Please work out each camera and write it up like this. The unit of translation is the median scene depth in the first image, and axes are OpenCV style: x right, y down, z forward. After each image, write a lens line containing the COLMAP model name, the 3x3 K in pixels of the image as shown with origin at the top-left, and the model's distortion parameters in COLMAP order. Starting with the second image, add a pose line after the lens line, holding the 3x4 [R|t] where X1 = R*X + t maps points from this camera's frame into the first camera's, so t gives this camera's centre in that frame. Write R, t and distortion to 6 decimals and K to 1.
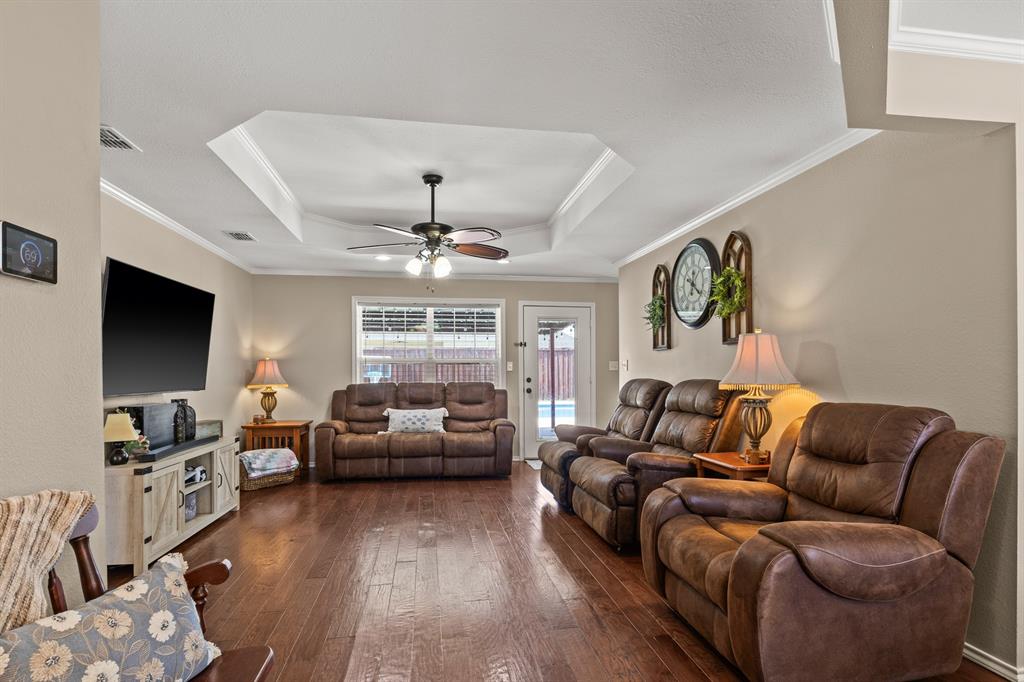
lens RADIAL K [[523.0, 0, 516.6], [0, 523.0, 379.9], [0, 0, 1]] dist [-0.016045, 0.000665]
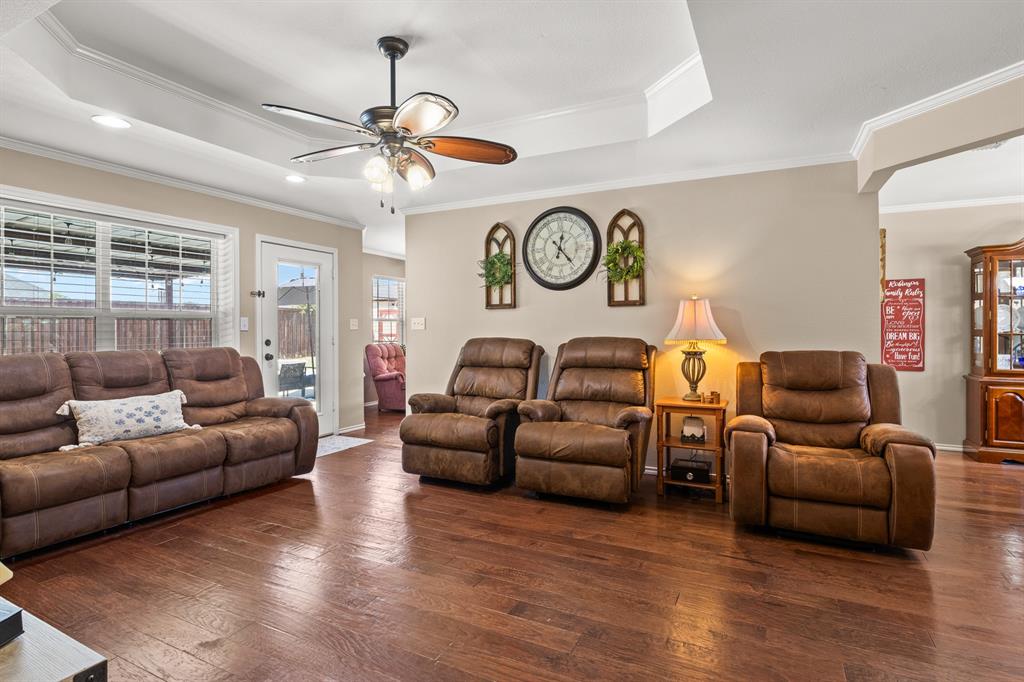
lens RADIAL K [[523.0, 0, 512.9], [0, 523.0, 331.2], [0, 0, 1]] dist [-0.016045, 0.000665]
pose [[0.585708, -0.005987, 0.810500, -0.419873], [0.016449, 0.999855, -0.004501, -0.007513], [-0.810355, 0.015969, 0.585721, 0.324072]]
